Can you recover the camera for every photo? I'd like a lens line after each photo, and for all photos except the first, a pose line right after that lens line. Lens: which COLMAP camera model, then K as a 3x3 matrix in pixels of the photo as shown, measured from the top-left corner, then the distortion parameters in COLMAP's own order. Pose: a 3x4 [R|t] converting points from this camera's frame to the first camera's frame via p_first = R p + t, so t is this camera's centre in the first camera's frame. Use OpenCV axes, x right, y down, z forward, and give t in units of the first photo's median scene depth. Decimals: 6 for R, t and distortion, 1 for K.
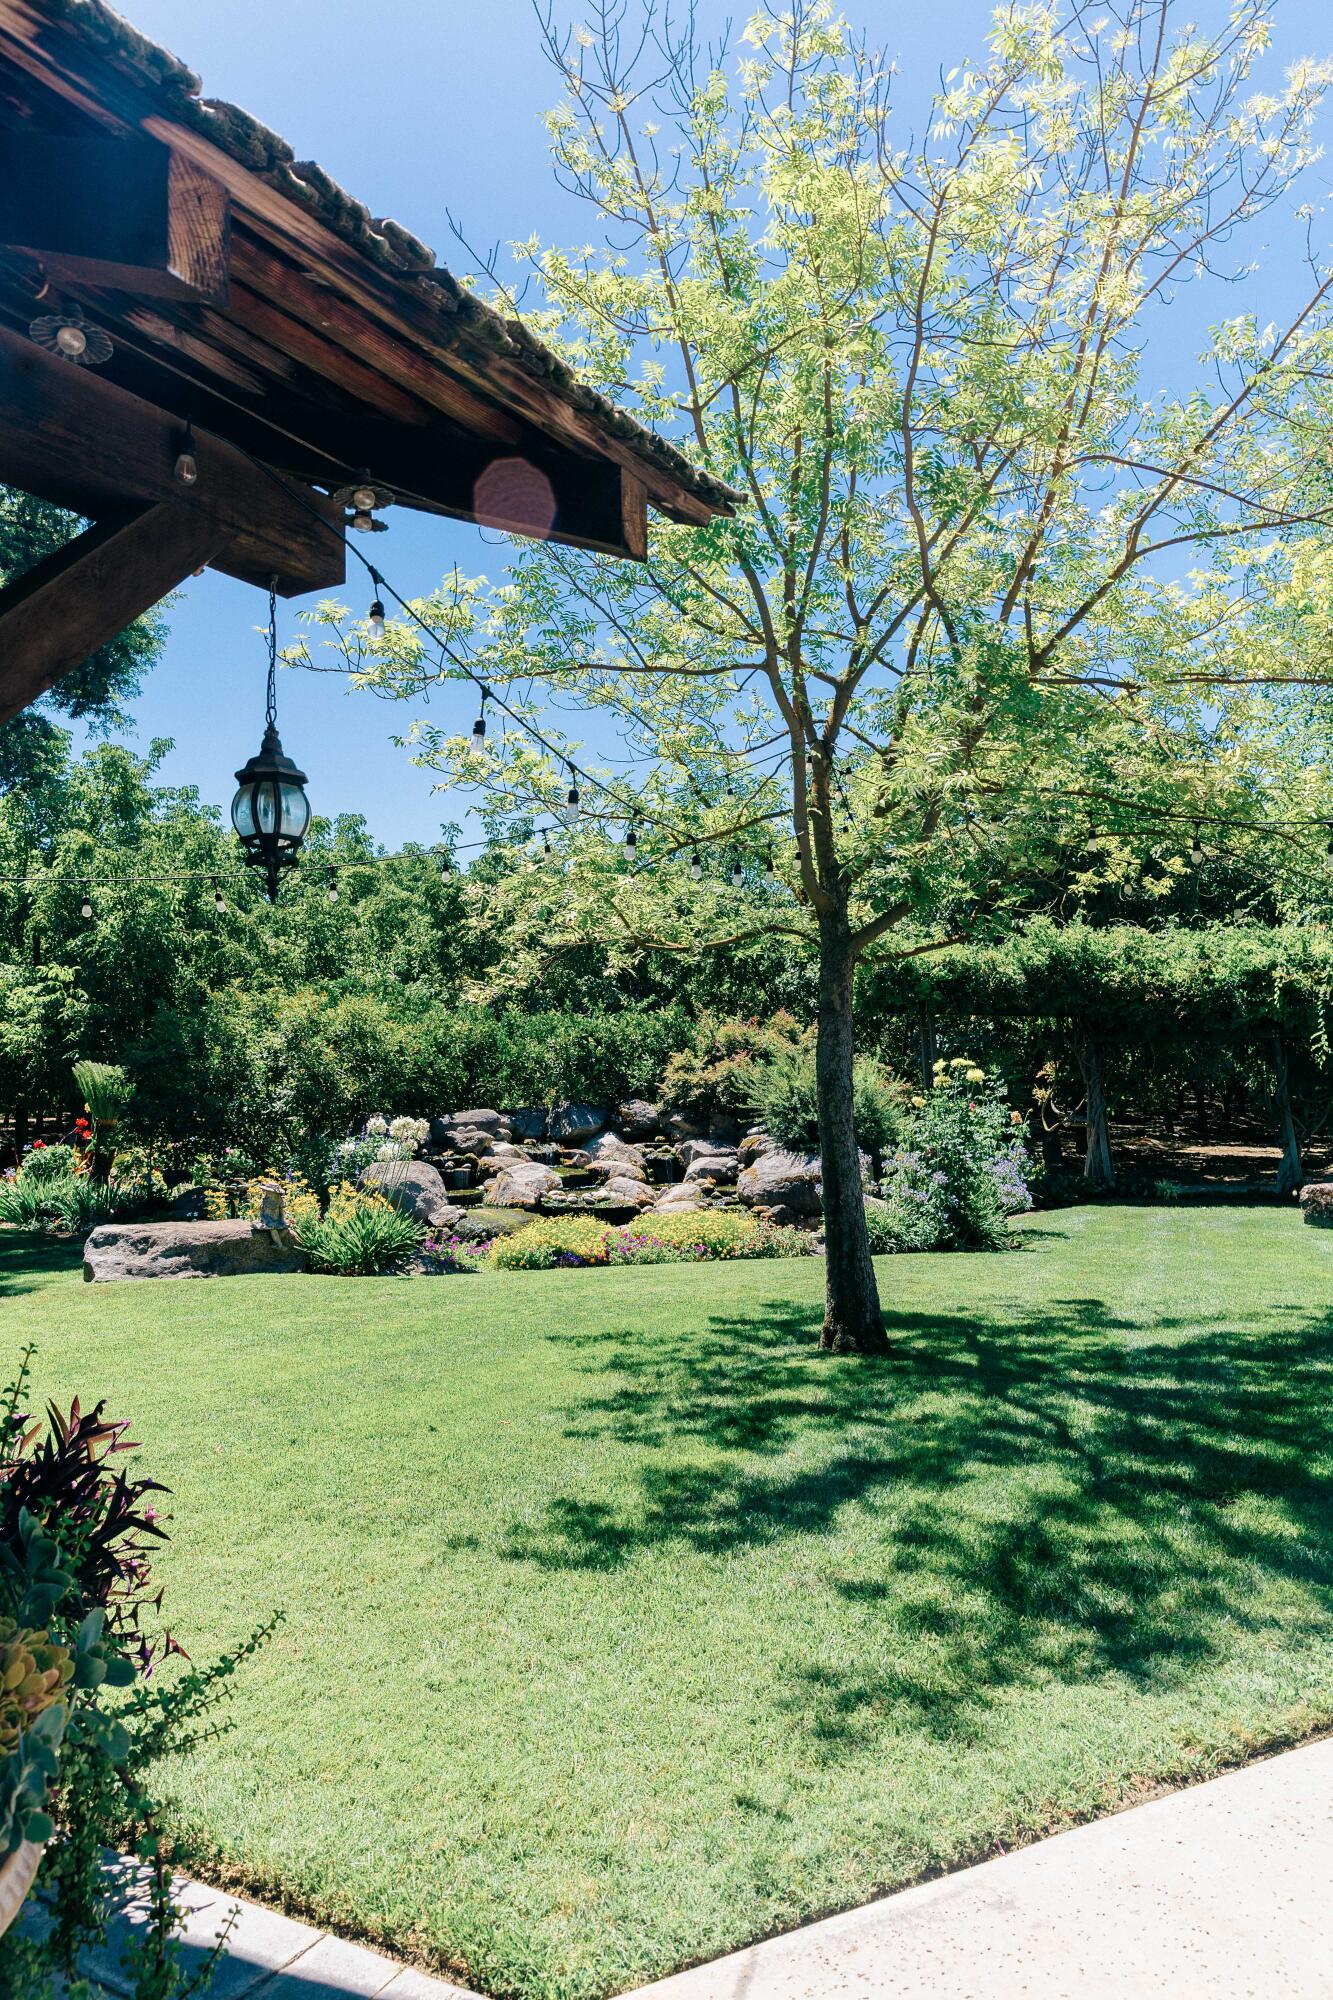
lens RADIAL K [[1330.2, 0, 666.5], [0, 1330.2, 1000.0], [0, 0, 1]] dist [0.001208, -0.002097]
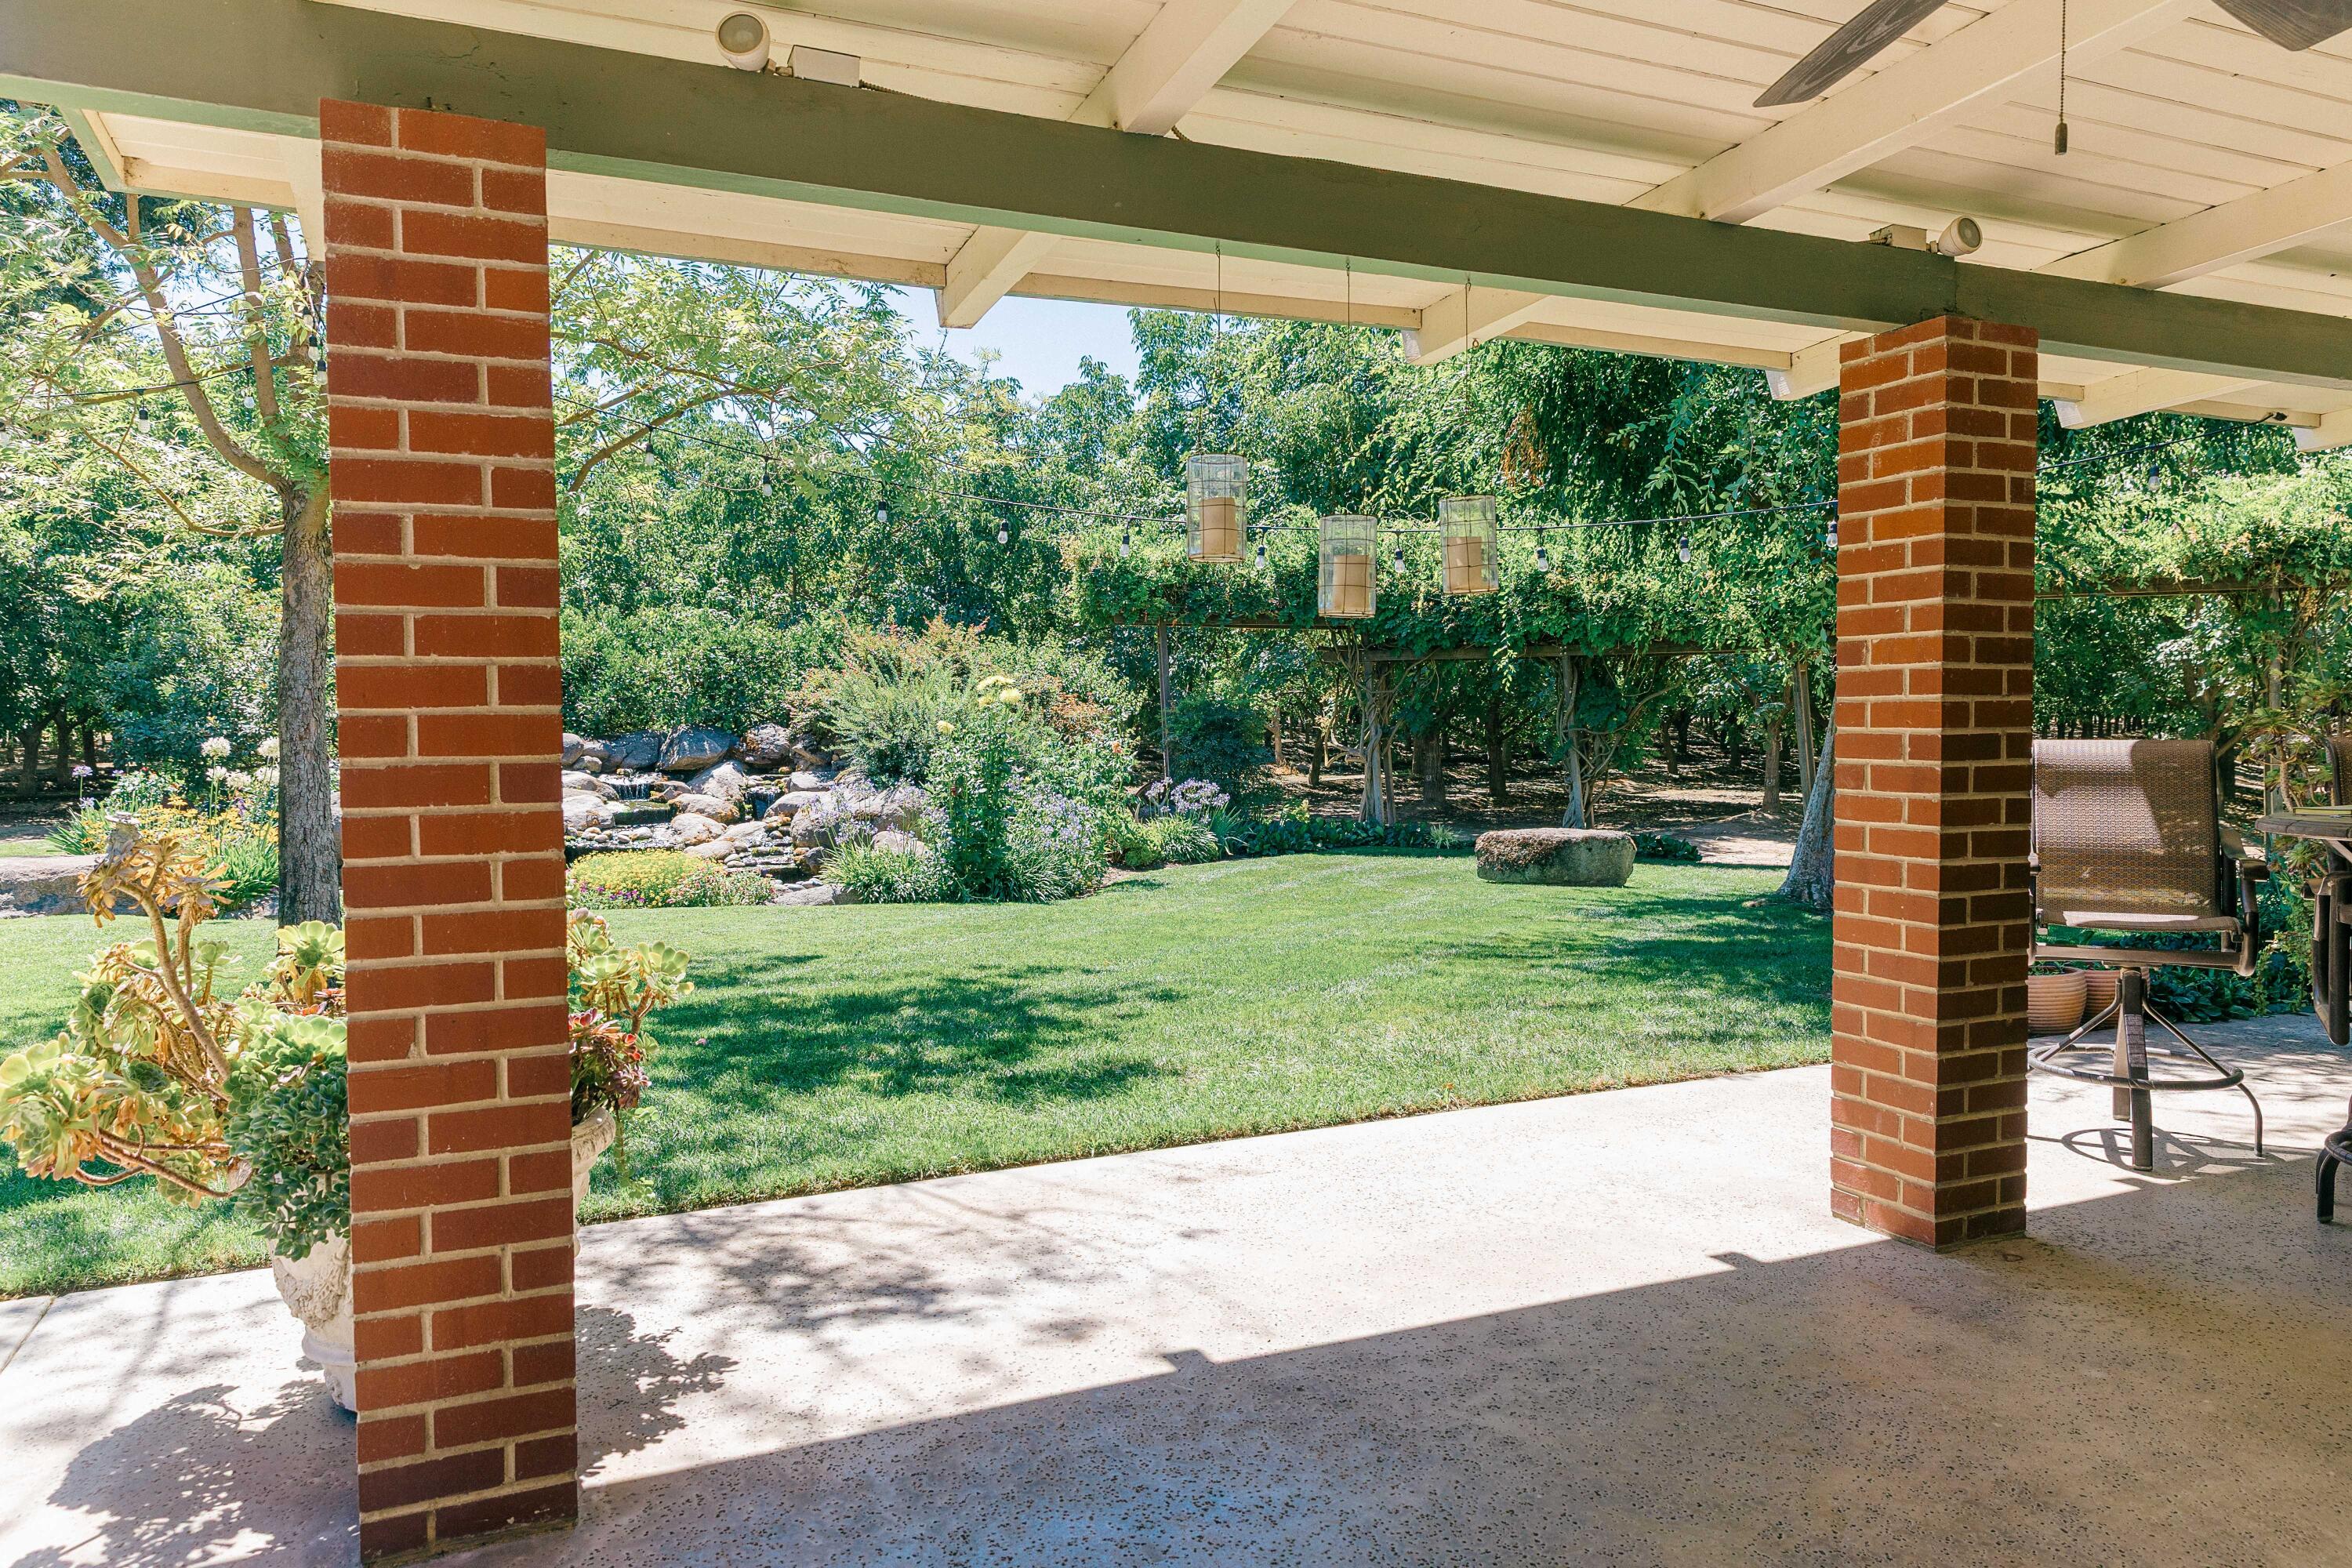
lens RADIAL K [[1564.3, 0, 1176.0], [0, 1564.3, 784.0], [0, 0, 1]] dist [0.001208, -0.002097]
pose [[0.997328, 0.009093, -0.072489, 0.330813], [-0.000881, 0.993648, 0.112529, -0.001204], [0.073052, -0.112165, 0.991001, 0.010006]]
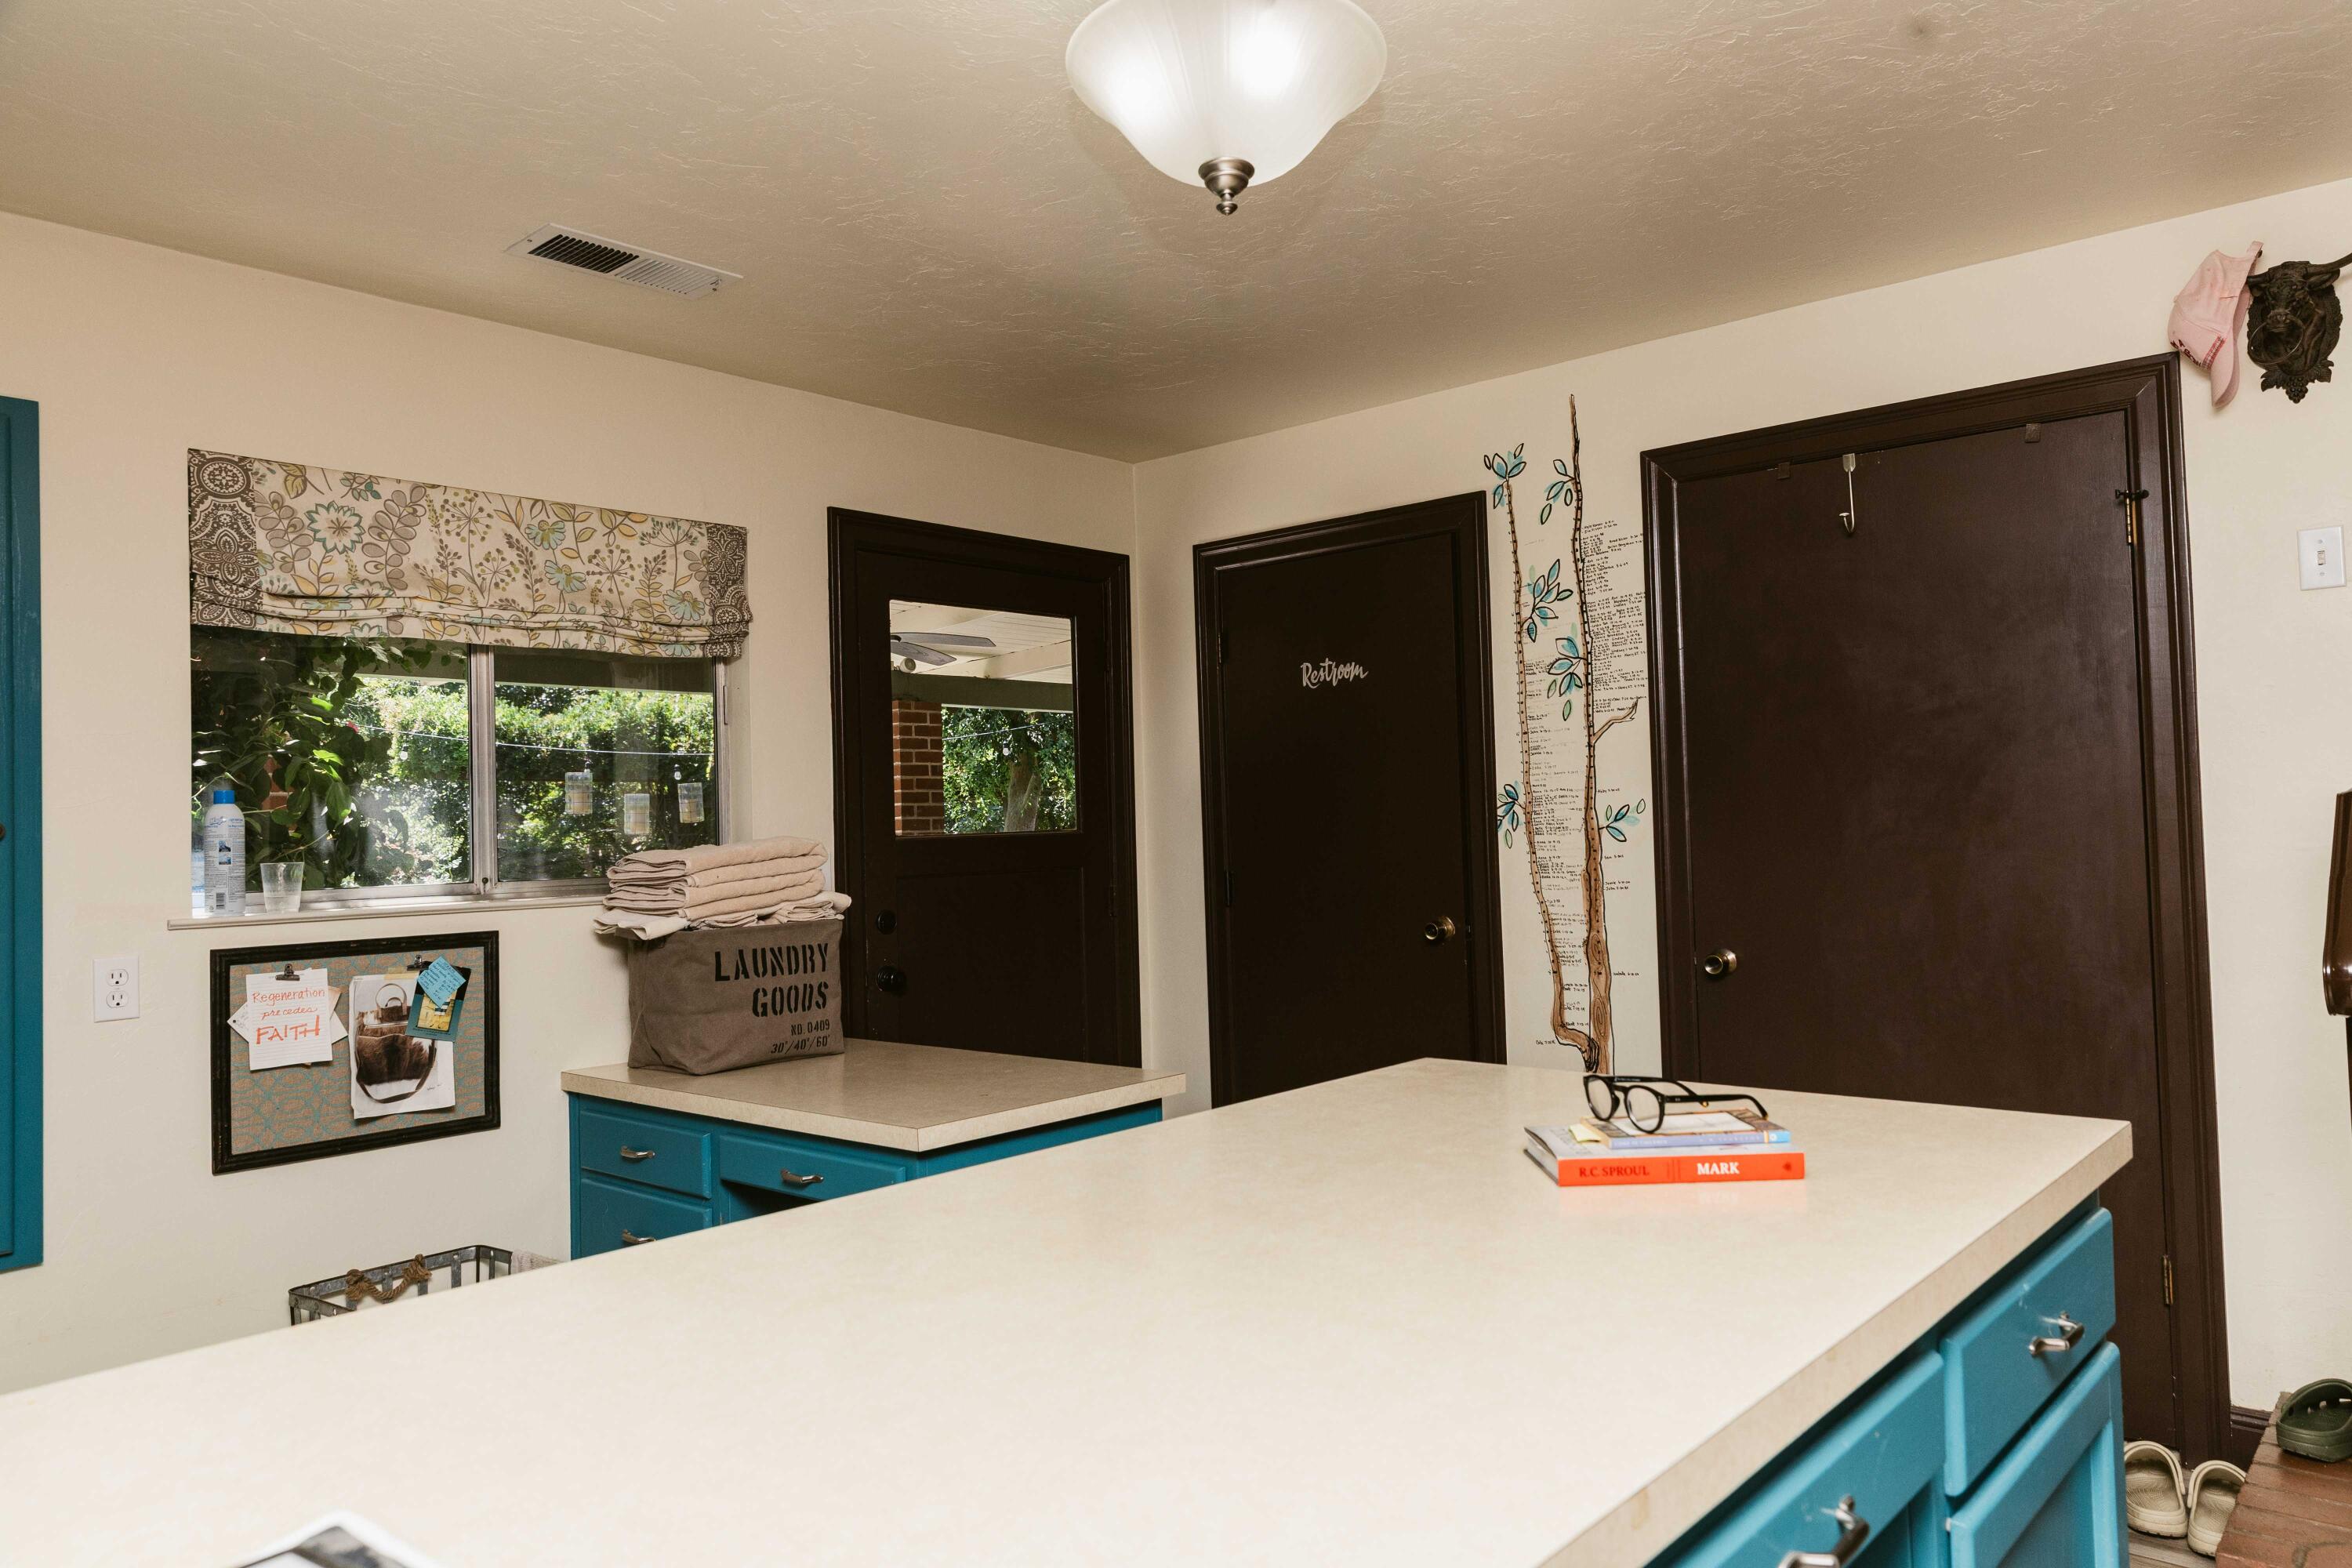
lens RADIAL K [[1564.3, 0, 1176.0], [0, 1564.3, 784.0], [0, 0, 1]] dist [0.001208, -0.002097]
pose [[0.938594, -0.010816, 0.344854, 0.327928], [-0.000368, 0.999477, 0.032350, -0.028593], [-0.345023, -0.030491, 0.938099, -0.263359]]
